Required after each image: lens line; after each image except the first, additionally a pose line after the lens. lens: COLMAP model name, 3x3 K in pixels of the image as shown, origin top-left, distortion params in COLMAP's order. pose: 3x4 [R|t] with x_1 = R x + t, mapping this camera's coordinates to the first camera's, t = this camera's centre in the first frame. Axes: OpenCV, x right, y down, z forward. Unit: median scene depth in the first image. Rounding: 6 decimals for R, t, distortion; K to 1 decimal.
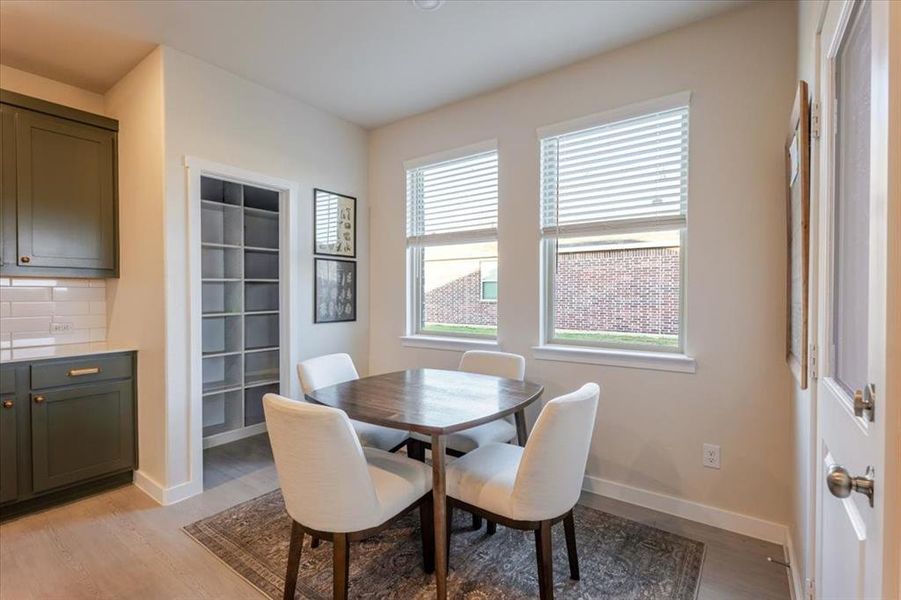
lens RADIAL K [[416.9, 0, 450.5], [0, 416.9, 300.0], [0, 0, 1]] dist [0.002184, 0.000053]
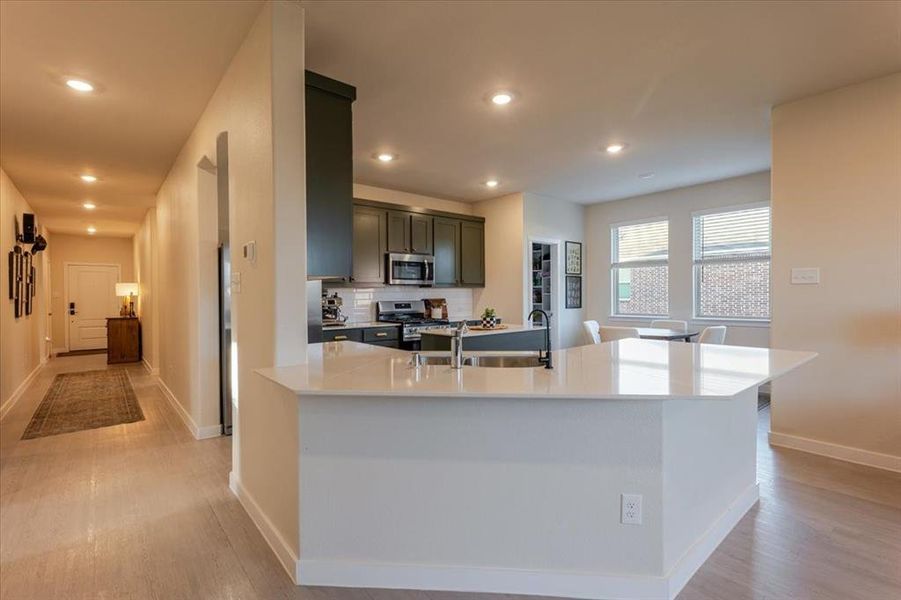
lens RADIAL K [[416.9, 0, 450.5], [0, 416.9, 300.0], [0, 0, 1]] dist [0.002184, 0.000053]
pose [[0.969780, -0.007855, -0.243857, -0.355647], [0.006923, 0.999965, -0.004678, 0.019879], [0.243885, 0.002848, 0.969800, -1.027645]]
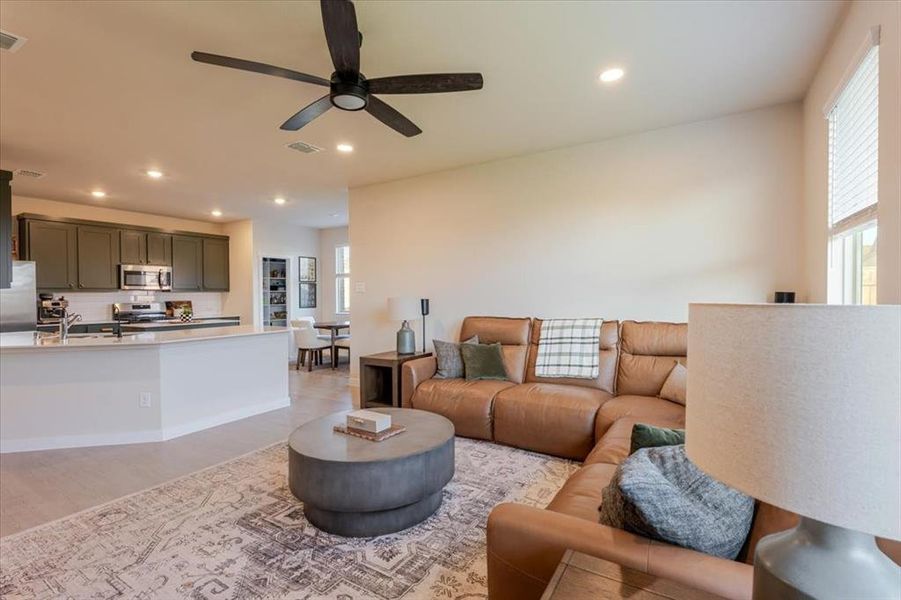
lens RADIAL K [[416.9, 0, 450.5], [0, 416.9, 300.0], [0, 0, 1]] dist [0.002184, 0.000053]
pose [[0.997778, -0.011226, 0.065666, 0.426044], [0.011569, 0.999921, -0.004841, 0.027952], [-0.065607, 0.005590, 0.997830, -1.596194]]
